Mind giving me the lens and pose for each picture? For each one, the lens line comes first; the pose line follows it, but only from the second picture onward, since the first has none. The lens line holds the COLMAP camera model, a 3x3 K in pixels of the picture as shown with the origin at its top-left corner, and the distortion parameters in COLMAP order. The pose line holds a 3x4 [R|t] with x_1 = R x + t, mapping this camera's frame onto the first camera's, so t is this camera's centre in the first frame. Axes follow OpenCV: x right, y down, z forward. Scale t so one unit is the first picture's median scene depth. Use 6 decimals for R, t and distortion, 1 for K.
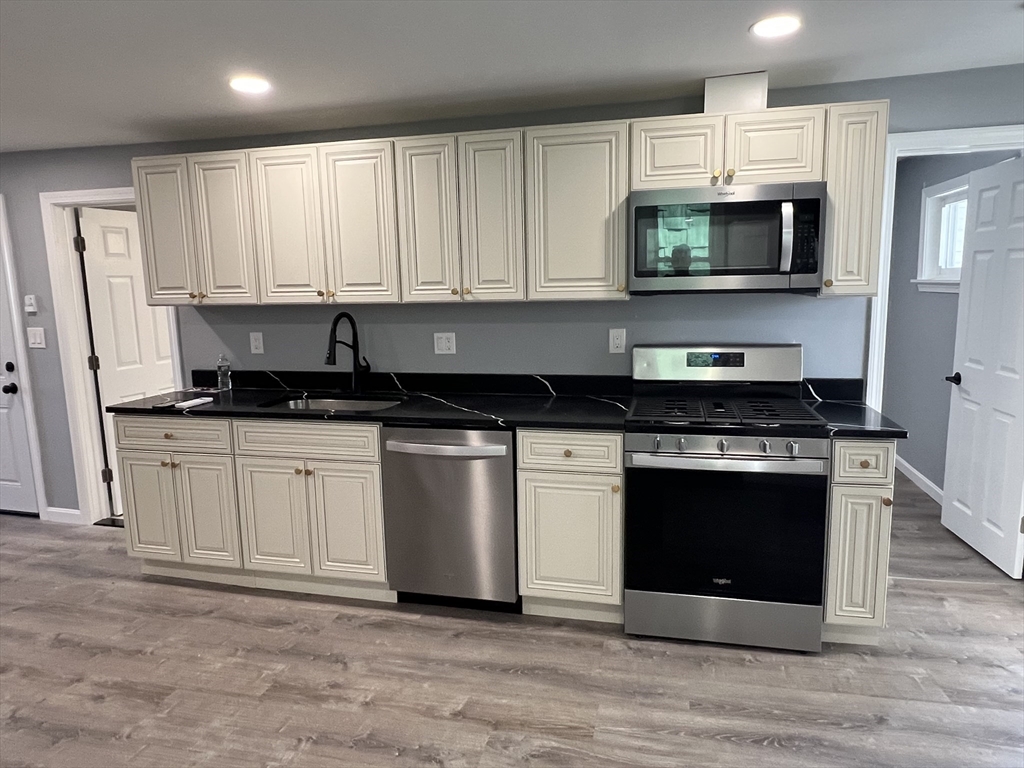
lens RADIAL K [[652.8, 0, 509.7], [0, 652.8, 375.3], [0, 0, 1]] dist [-0.003403, 0.006131]
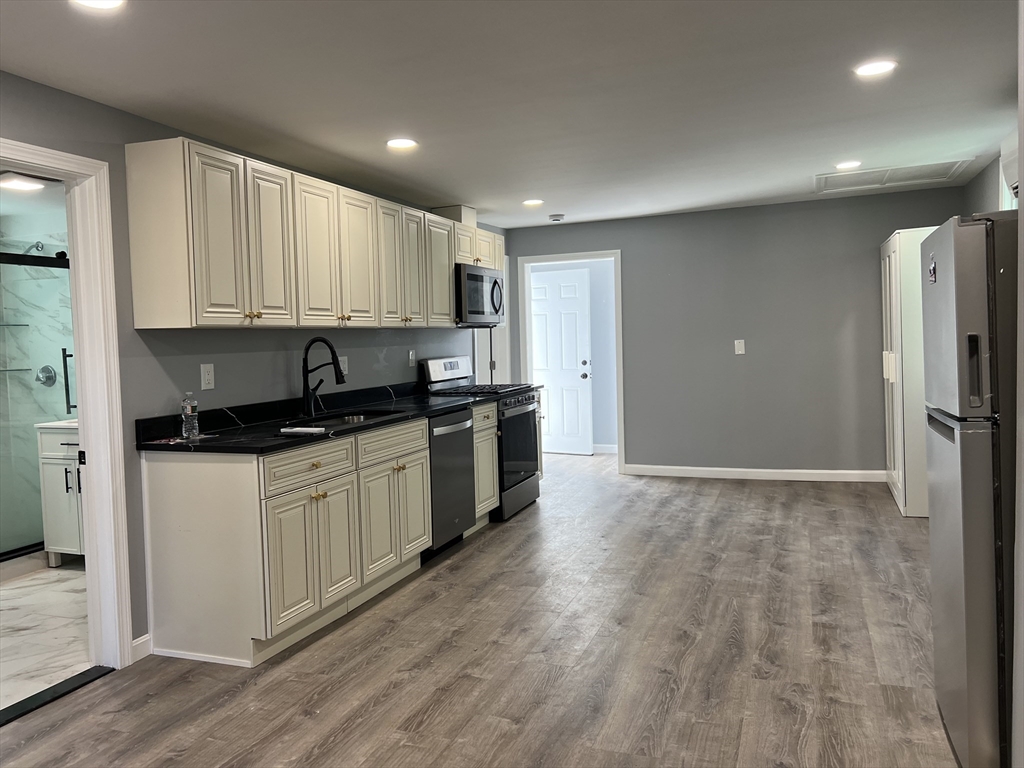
lens RADIAL K [[776.8, 0, 503.1], [0, 776.8, 377.6], [0, 0, 1]] dist [0.057224, -0.033061]
pose [[0.129641, -0.034922, 0.990946, -1.568249], [0.163778, 0.986407, 0.013335, 0.000847], [-0.977942, 0.160566, 0.133598, 0.581310]]
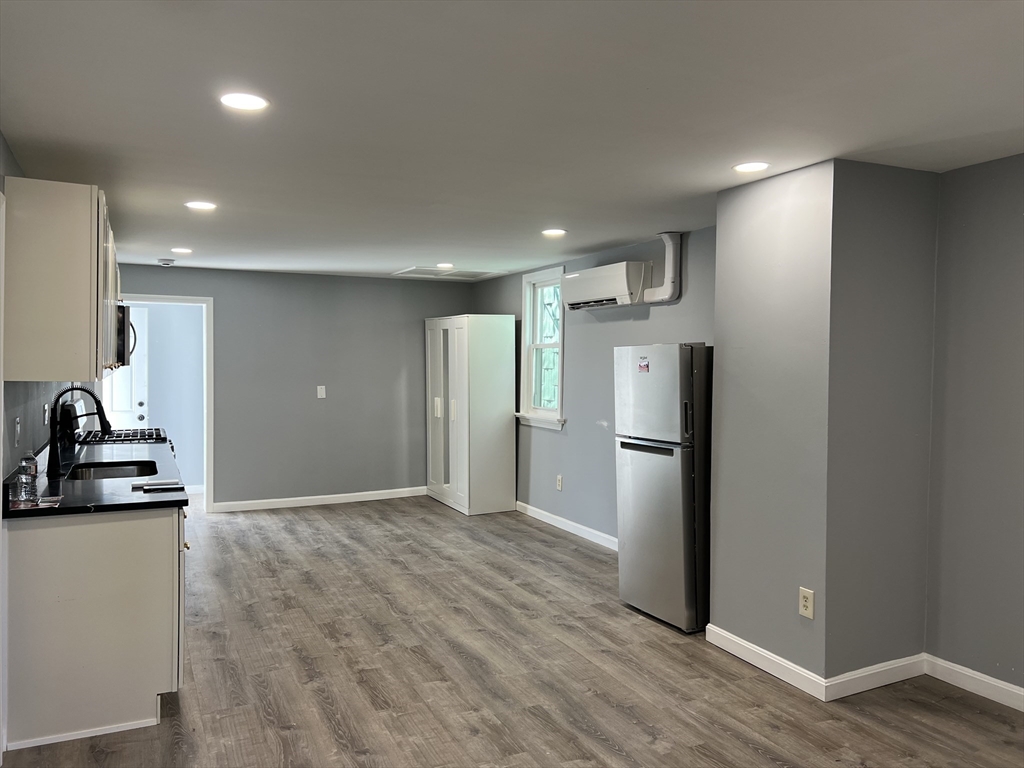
lens RADIAL K [[776.8, 0, 506.5], [0, 776.8, 384.3], [0, 0, 1]] dist [0.057224, -0.033061]
pose [[-0.632372, -0.006925, 0.774634, -1.686041], [0.109755, 0.989072, 0.098441, -0.152589], [-0.766850, 0.147271, -0.624701, 1.323150]]
